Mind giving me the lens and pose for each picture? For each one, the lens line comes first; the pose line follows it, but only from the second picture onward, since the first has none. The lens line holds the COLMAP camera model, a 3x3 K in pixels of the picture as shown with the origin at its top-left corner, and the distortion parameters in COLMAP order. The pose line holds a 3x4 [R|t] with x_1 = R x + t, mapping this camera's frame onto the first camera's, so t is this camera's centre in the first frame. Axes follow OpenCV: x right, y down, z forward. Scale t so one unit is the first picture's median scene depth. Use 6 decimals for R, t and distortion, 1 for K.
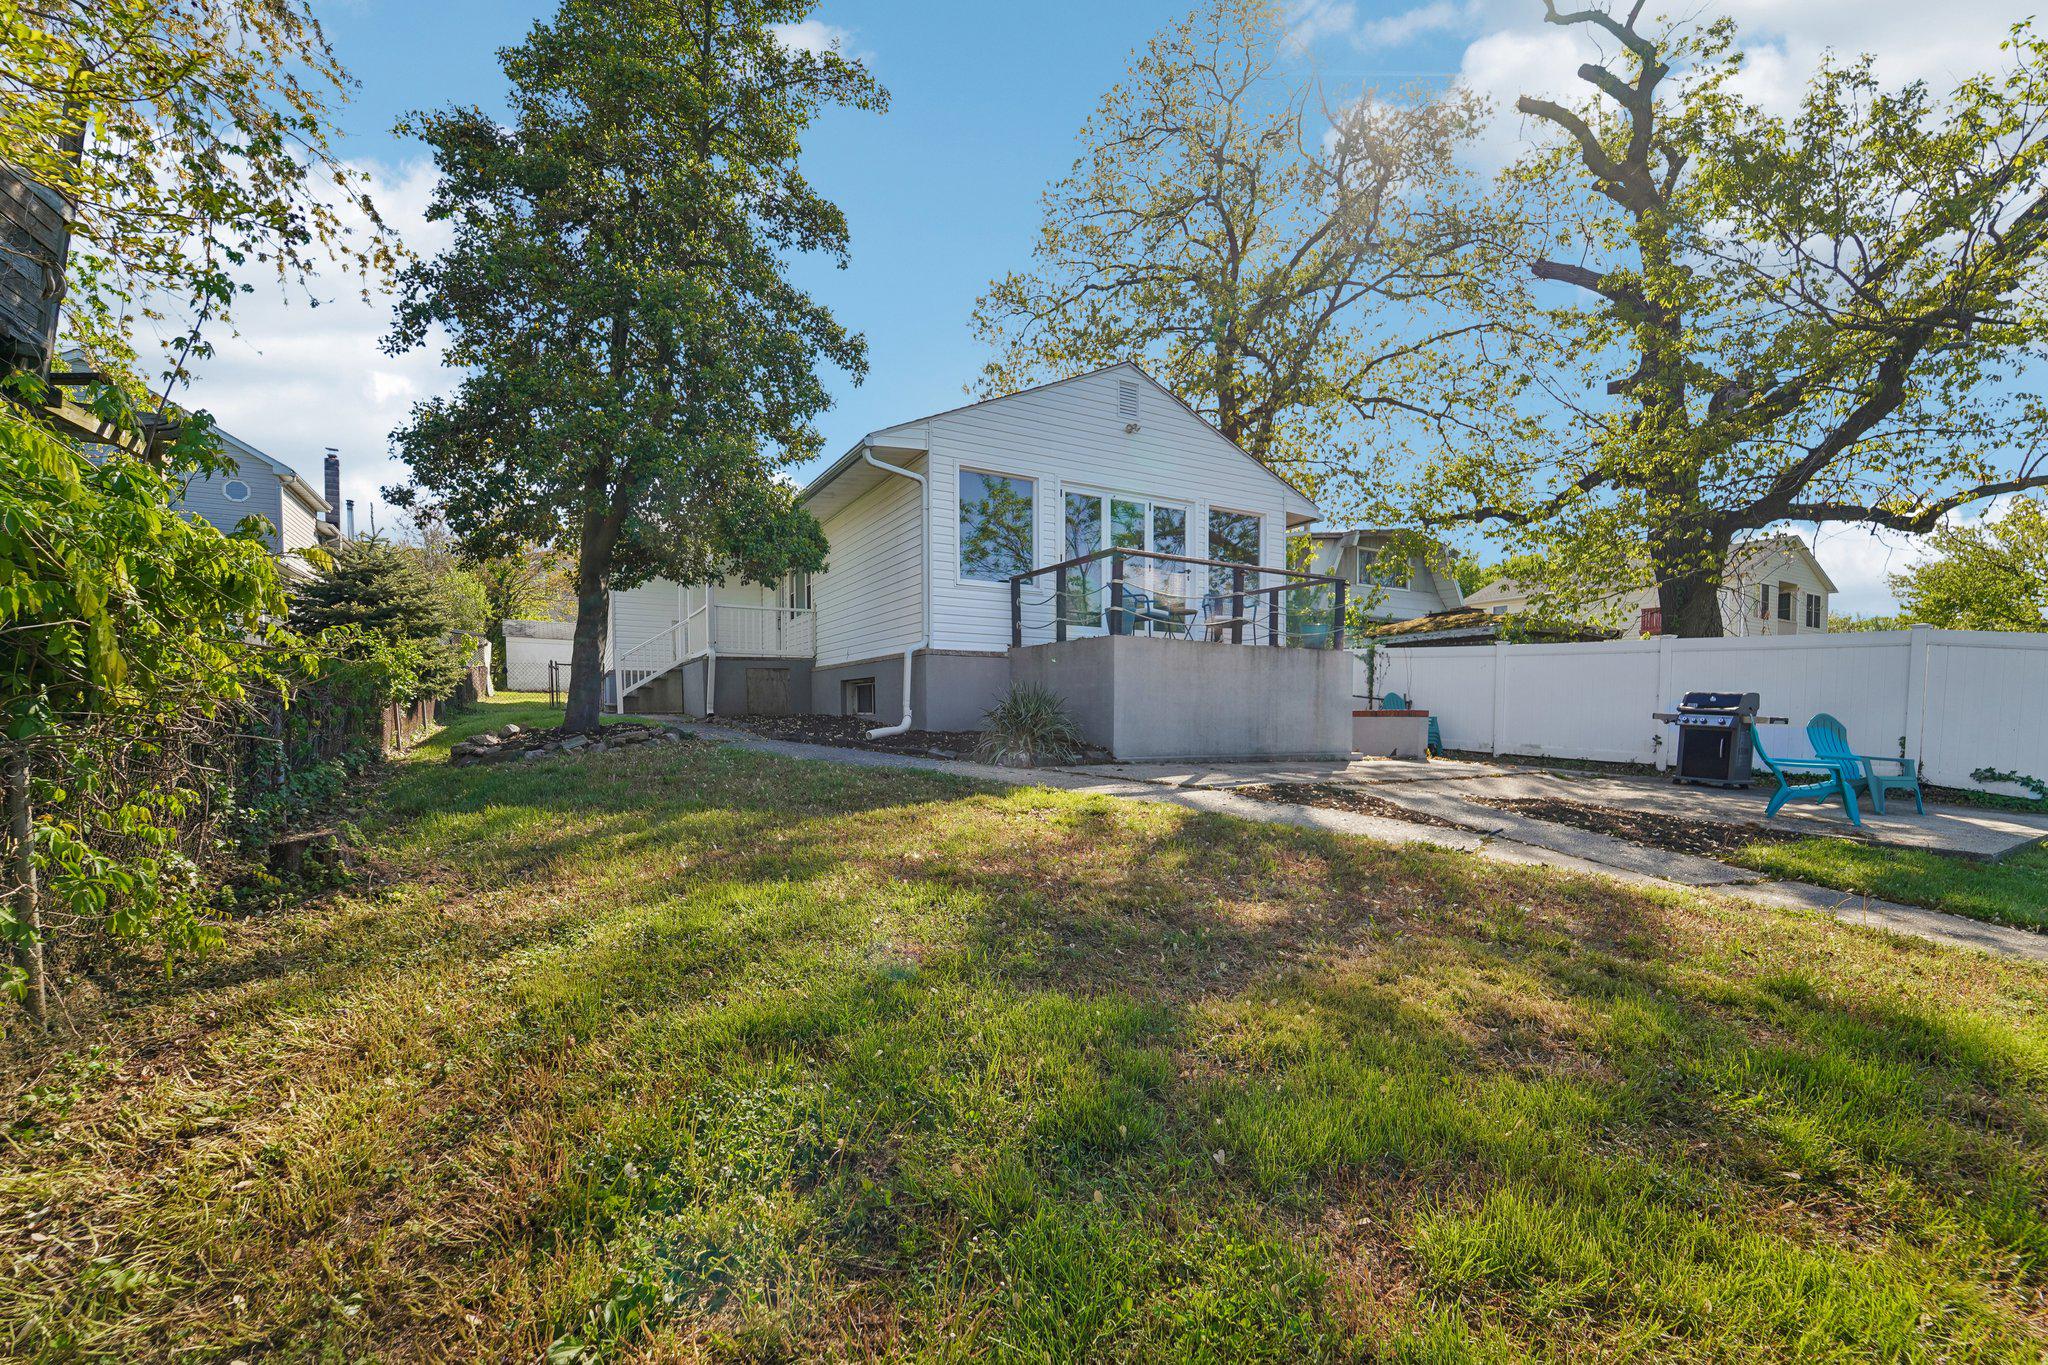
lens RADIAL K [[852.4, 0, 1022.8], [0, 852.4, 690.7], [0, 0, 1]] dist [-0.017307, -0.000120]
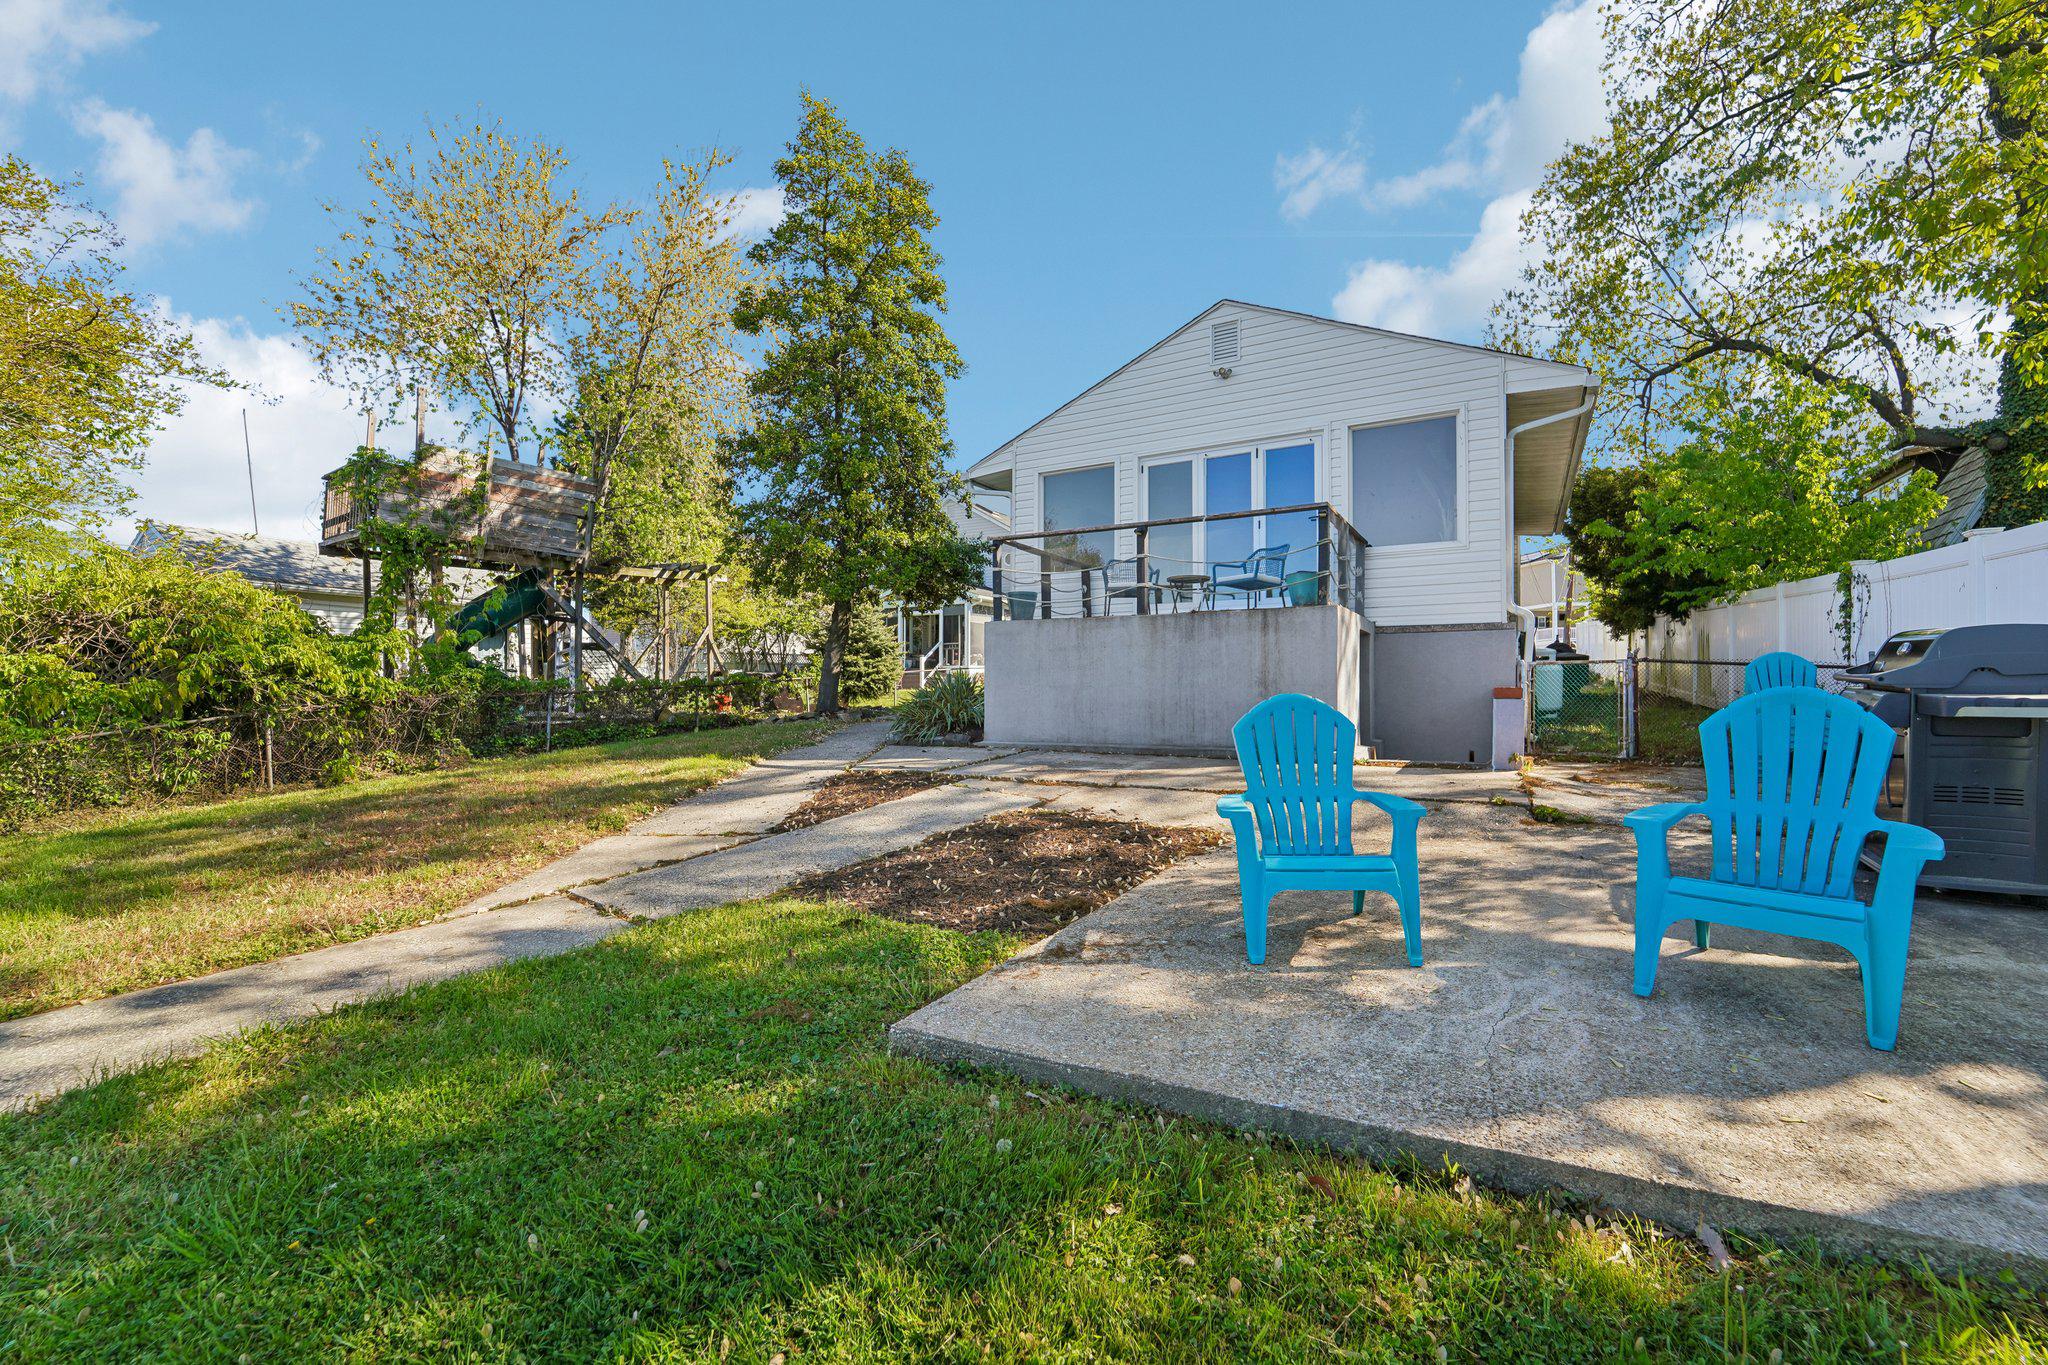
lens RADIAL K [[852.4, 0, 1020.6], [0, 852.4, 690.5], [0, 0, 1]] dist [-0.017307, -0.000120]
pose [[0.469977, -0.010932, -0.882611, 0.941539], [0.009082, 0.999930, -0.007549, 0.026494], [0.882632, -0.004468, 0.470043, 0.480023]]
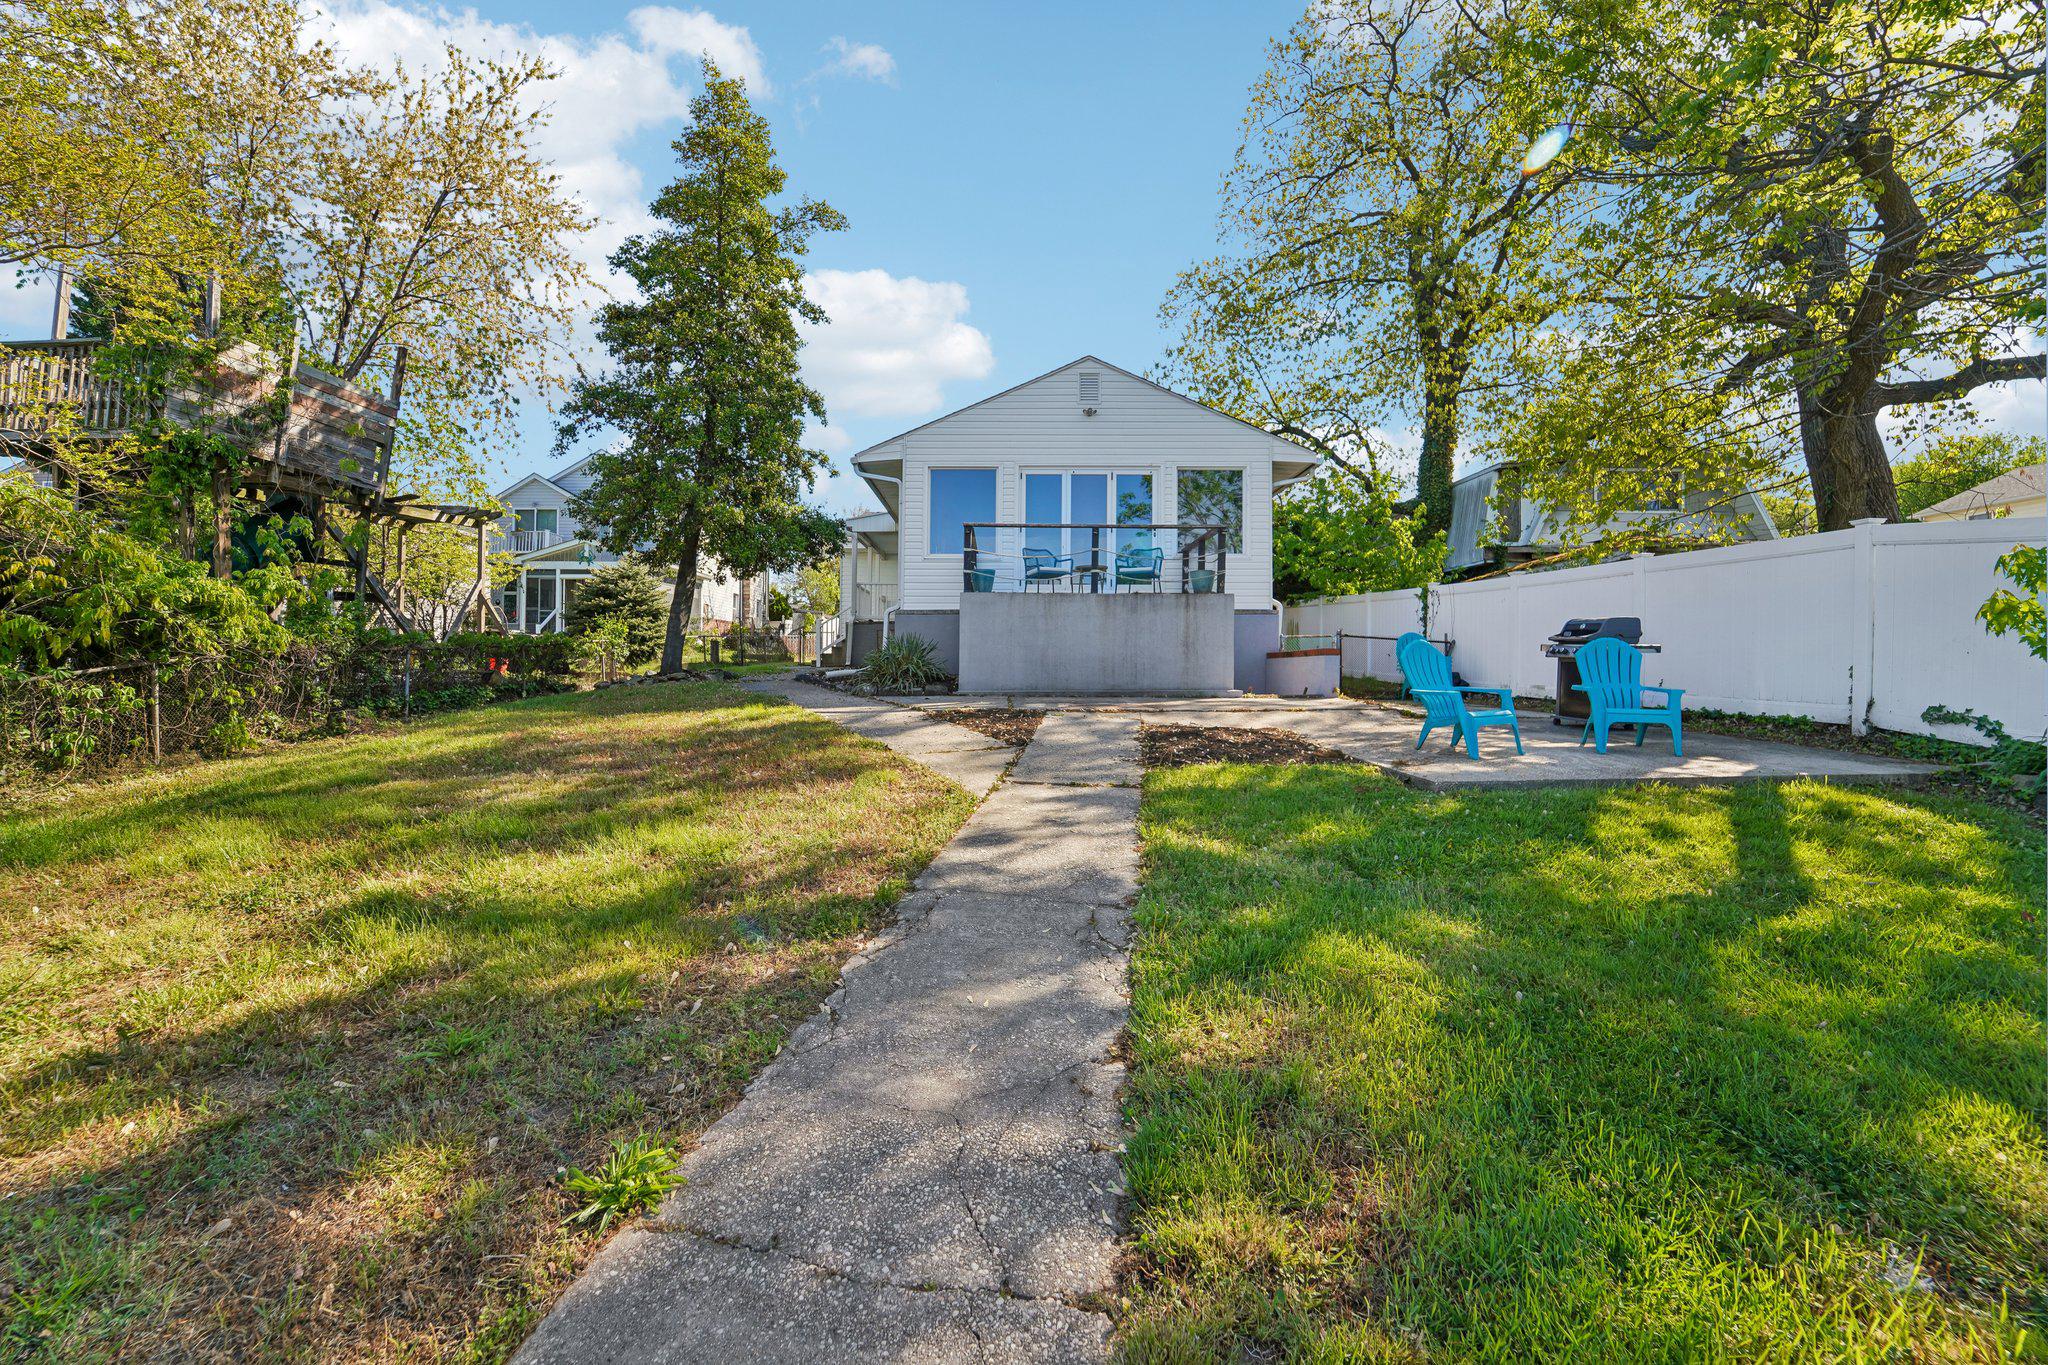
lens RADIAL K [[852.4, 0, 1026.6], [0, 852.4, 670.0], [0, 0, 1]] dist [-0.017307, -0.000120]
pose [[0.859740, -0.009487, -0.510643, 0.754116], [0.009202, 0.999953, -0.003085, 0.050800], [0.510648, -0.002047, 0.859787, -0.035795]]
